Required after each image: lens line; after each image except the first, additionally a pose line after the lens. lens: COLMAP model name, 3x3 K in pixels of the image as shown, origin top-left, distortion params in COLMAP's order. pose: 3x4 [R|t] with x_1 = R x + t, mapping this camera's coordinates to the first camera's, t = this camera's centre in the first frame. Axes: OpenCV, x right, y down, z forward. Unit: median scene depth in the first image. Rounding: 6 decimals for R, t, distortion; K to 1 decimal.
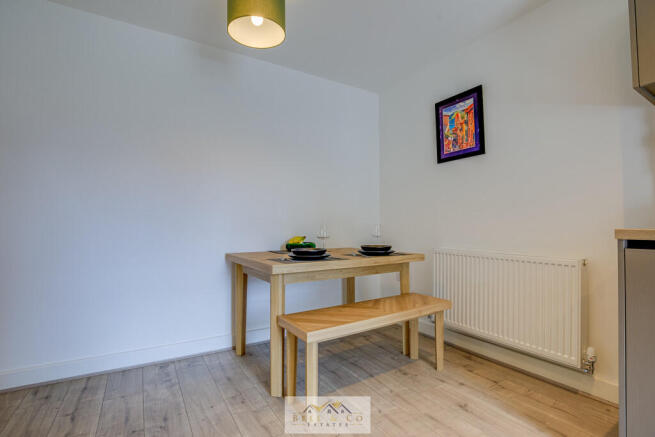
lens RADIAL K [[308.7, 0, 327.0], [0, 308.7, 224.6], [0, 0, 1]] dist [-0.030654, 0.000142]
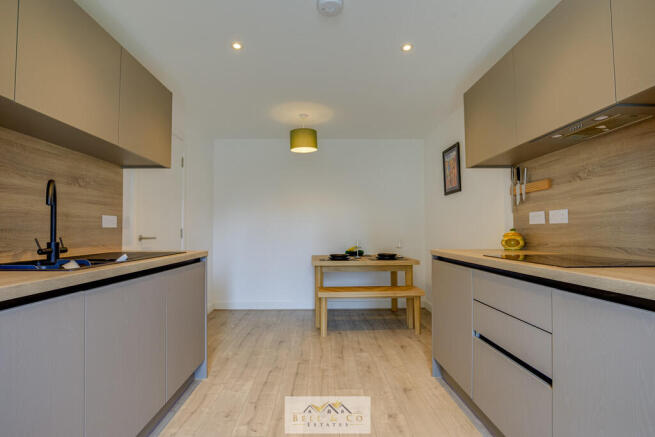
lens RADIAL K [[308.7, 0, 327.0], [0, 308.7, 224.6], [0, 0, 1]] dist [-0.030654, 0.000142]
pose [[0.863242, -0.018582, -0.504449, 0.707812], [0.013247, 0.999812, -0.014160, -0.065108], [0.504617, 0.005541, 0.863326, -0.550688]]
